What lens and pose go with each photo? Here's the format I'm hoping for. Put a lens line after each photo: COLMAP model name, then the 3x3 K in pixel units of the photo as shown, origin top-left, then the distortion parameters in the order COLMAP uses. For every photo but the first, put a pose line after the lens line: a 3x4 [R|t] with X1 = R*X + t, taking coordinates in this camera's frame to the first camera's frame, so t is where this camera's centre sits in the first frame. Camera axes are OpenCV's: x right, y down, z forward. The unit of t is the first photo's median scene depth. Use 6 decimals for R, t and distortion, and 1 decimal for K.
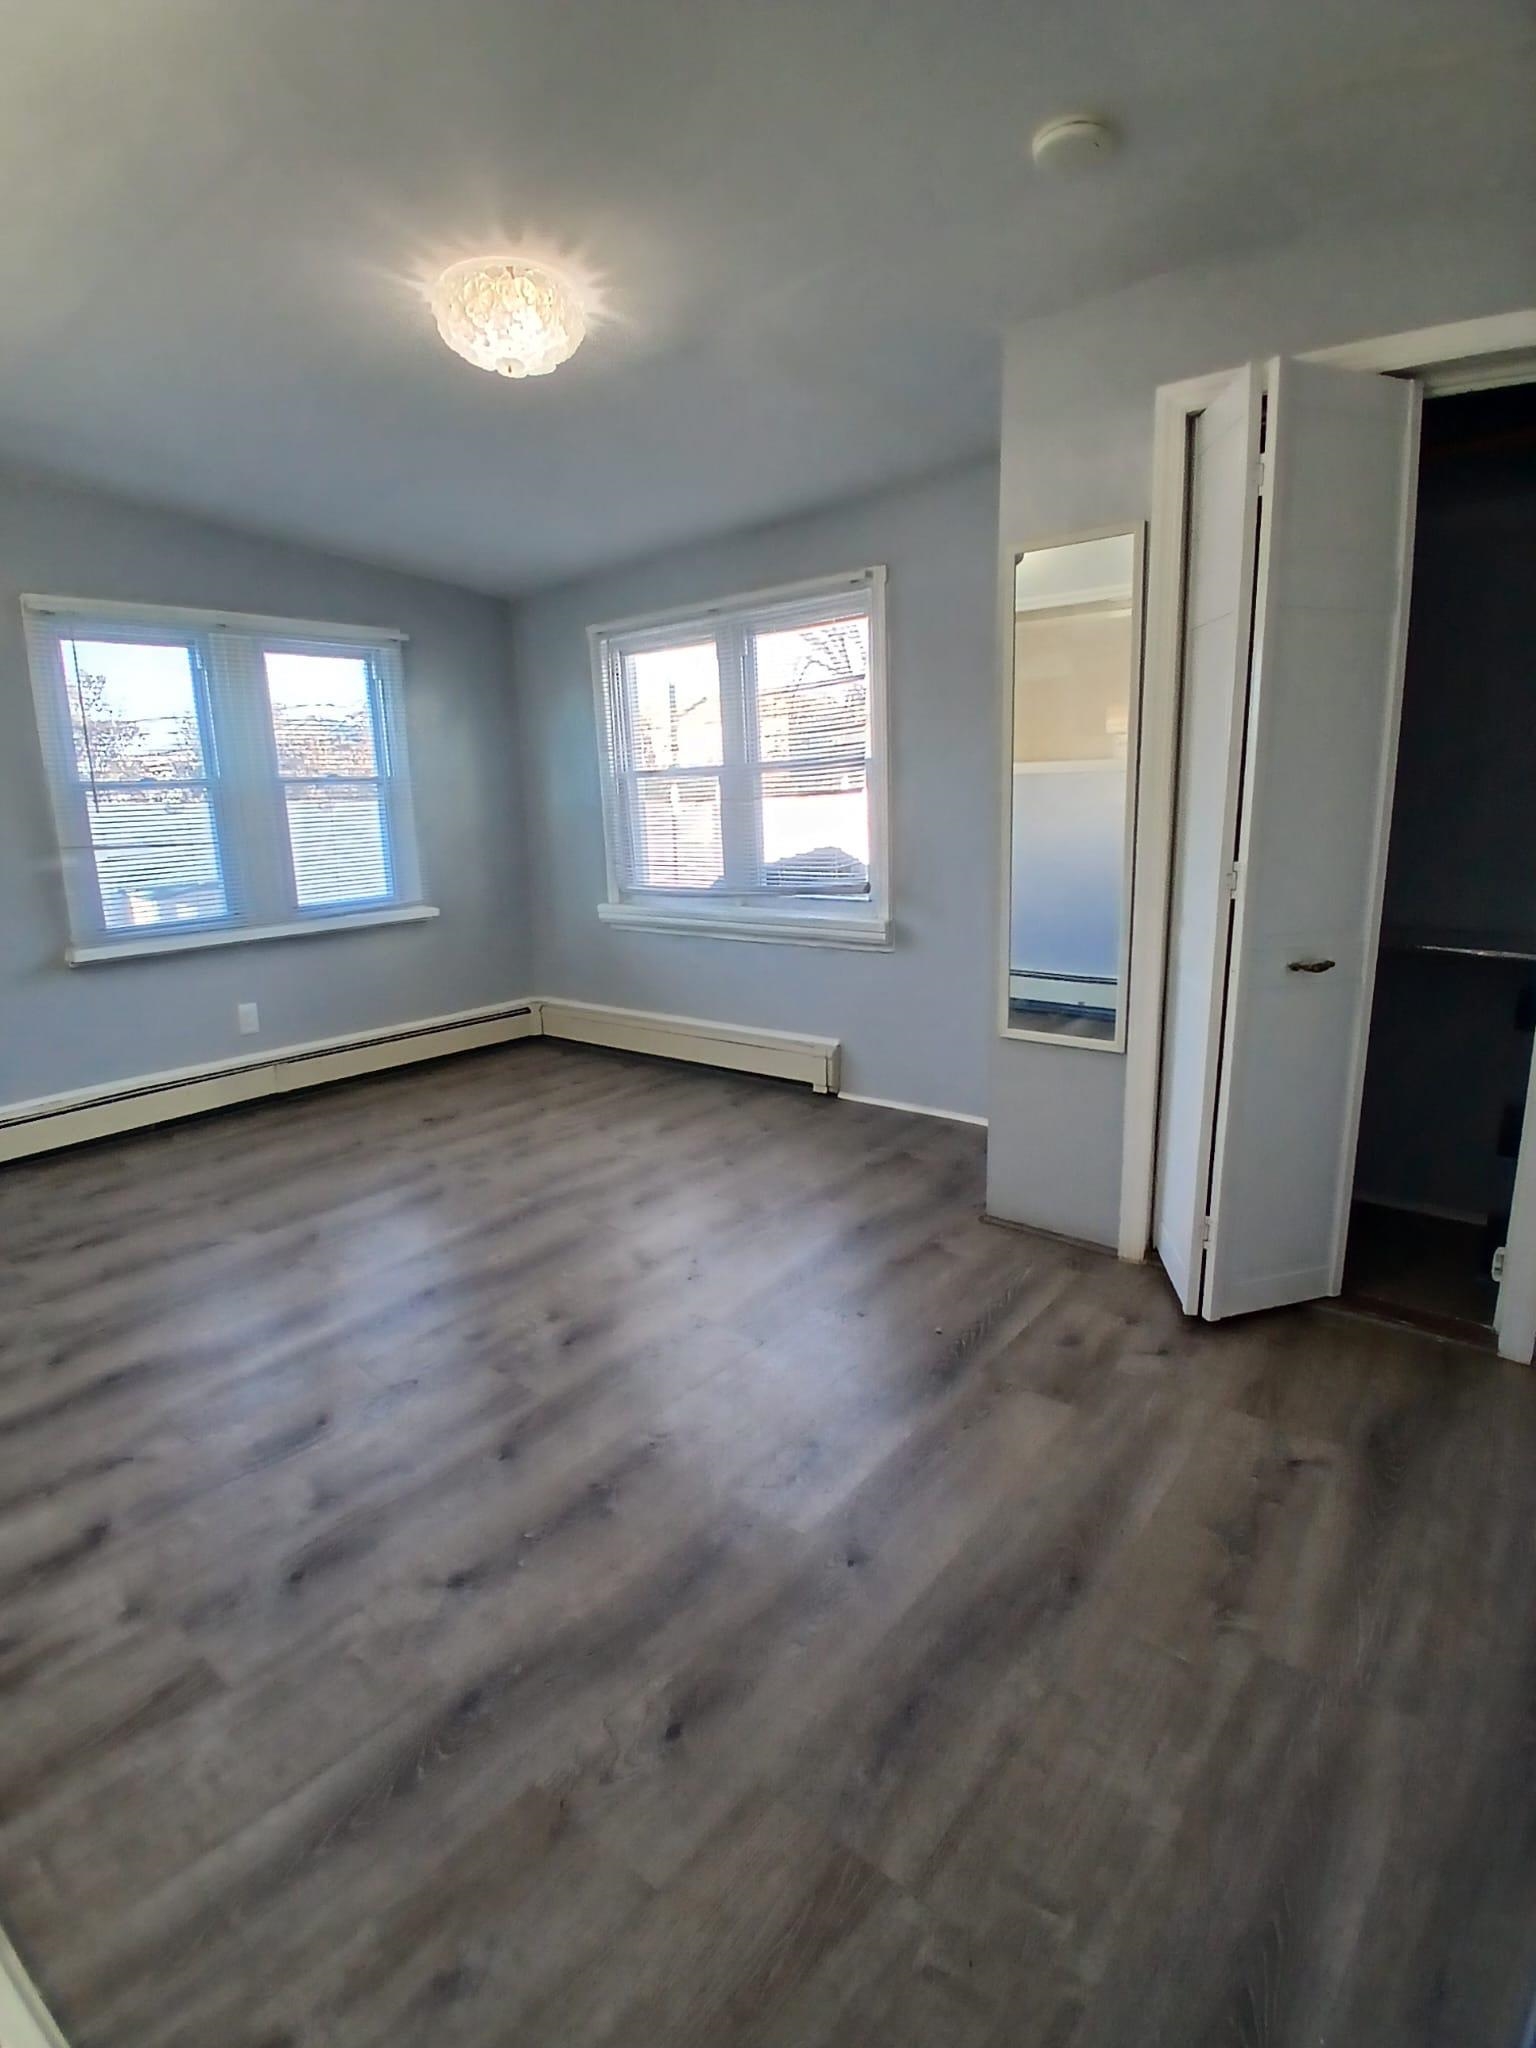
lens RADIAL K [[1015.1, 0, 747.8], [0, 1015.1, 1018.0], [0, 0, 1]] dist [0.014809, -0.049746]
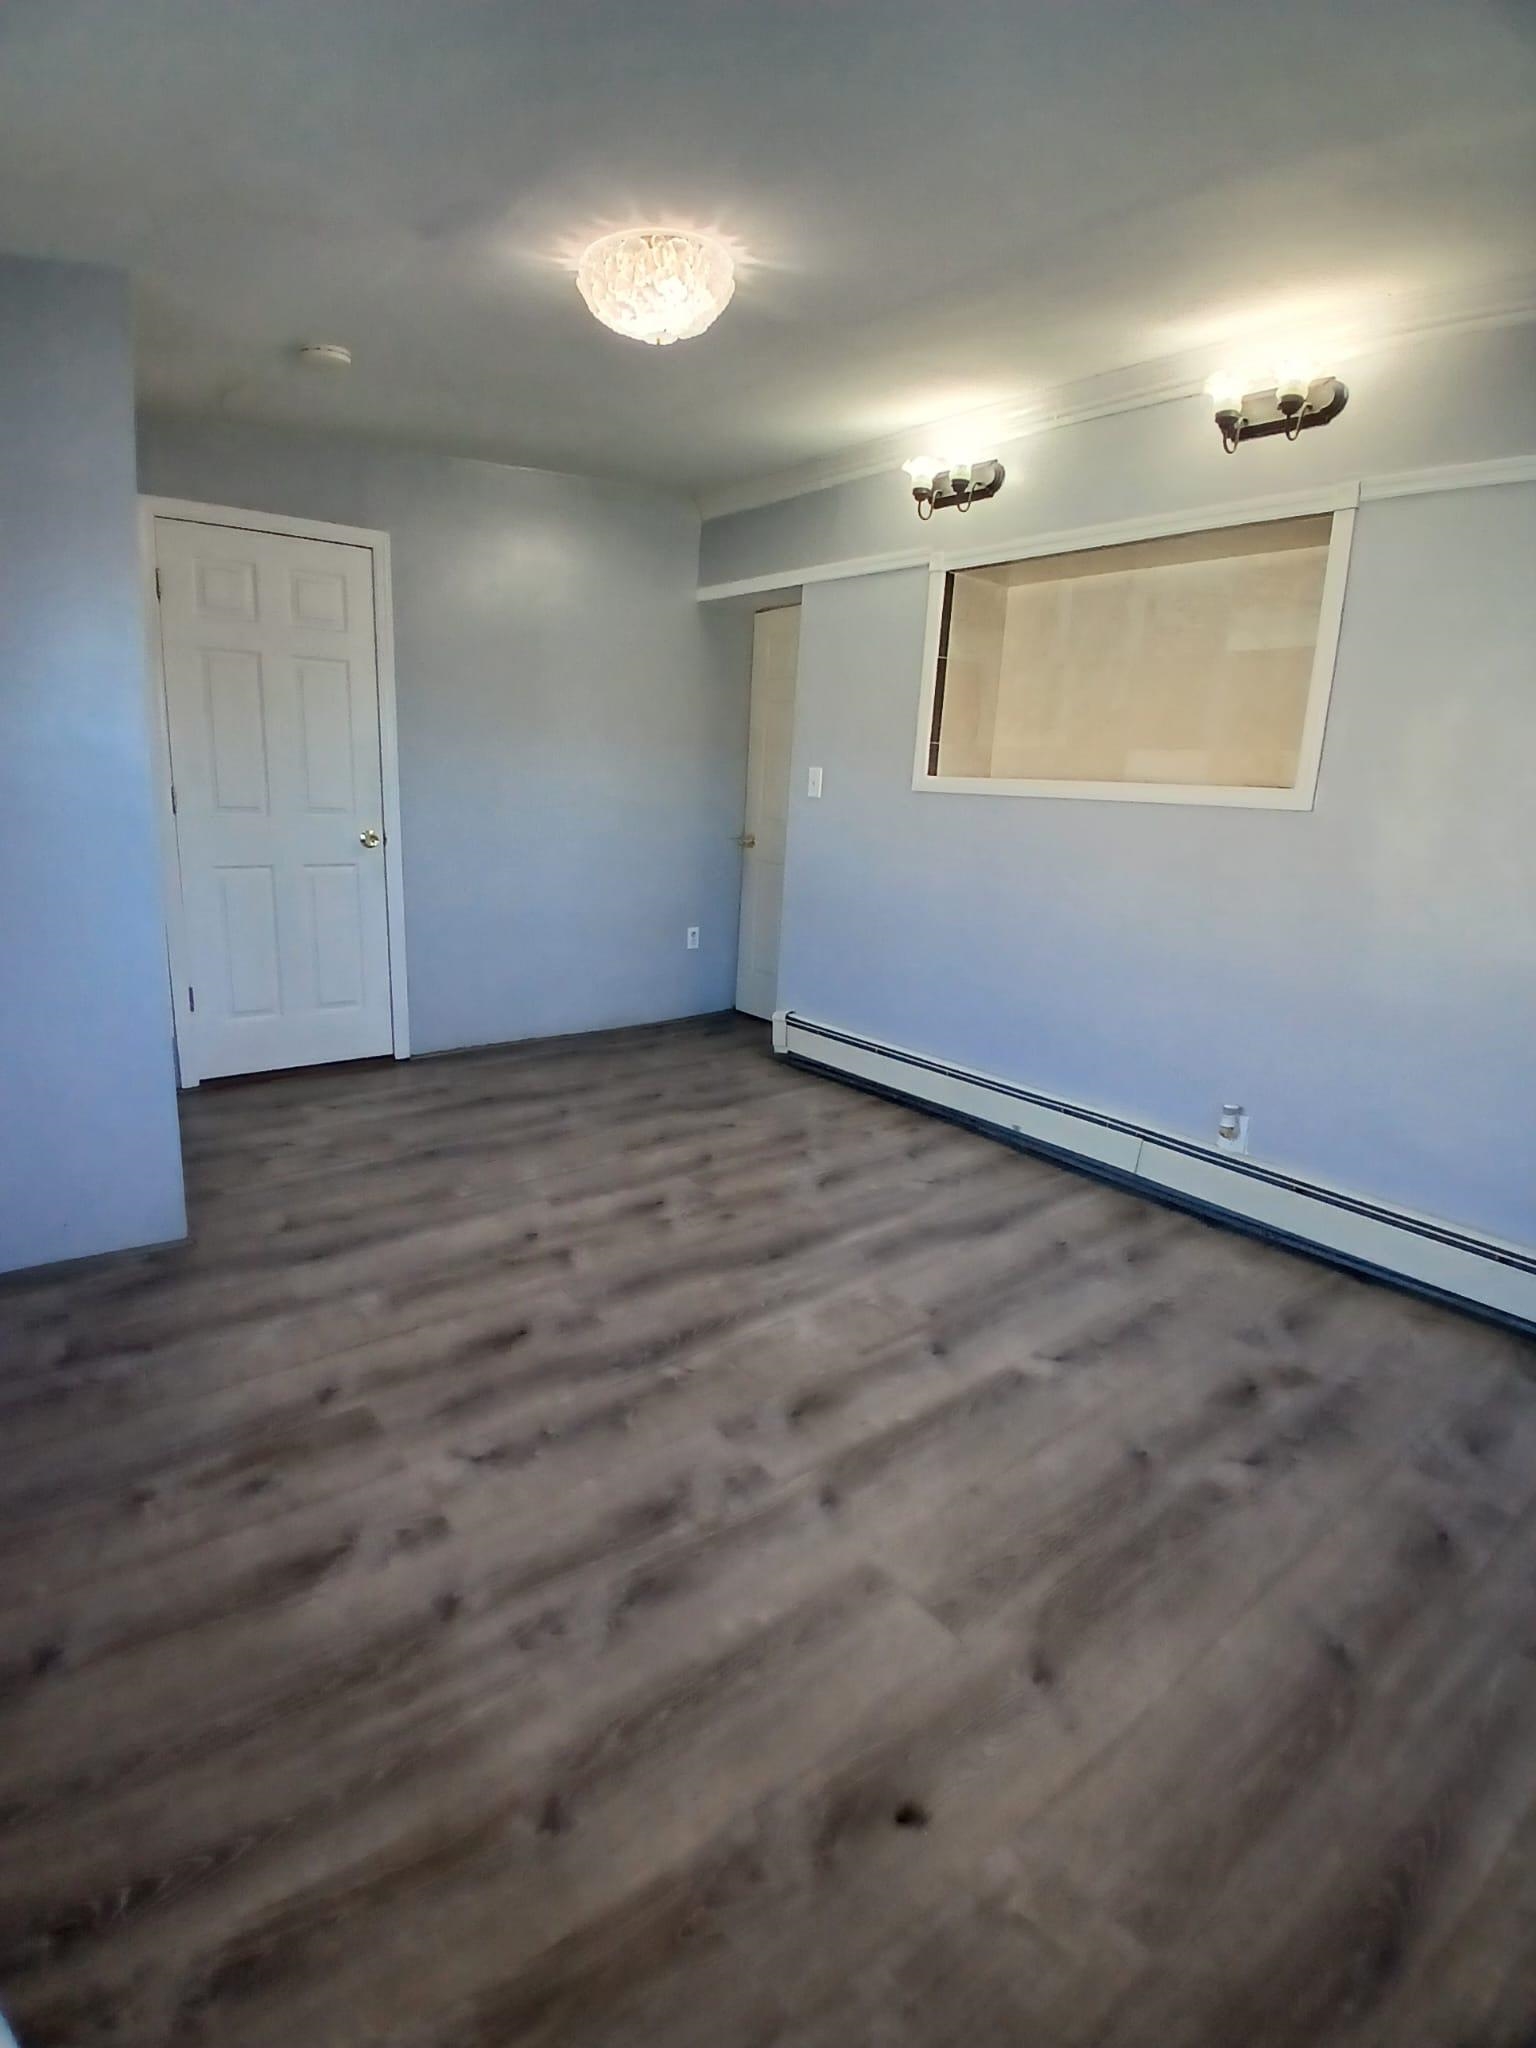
lens RADIAL K [[1015.1, 0, 747.8], [0, 1015.1, 1018.0], [0, 0, 1]] dist [0.014809, -0.049746]
pose [[-0.977196, -0.059789, 0.203748, -0.413551], [0.032607, 0.905906, 0.422221, -0.338899], [-0.209821, 0.419236, -0.883298, 1.553408]]
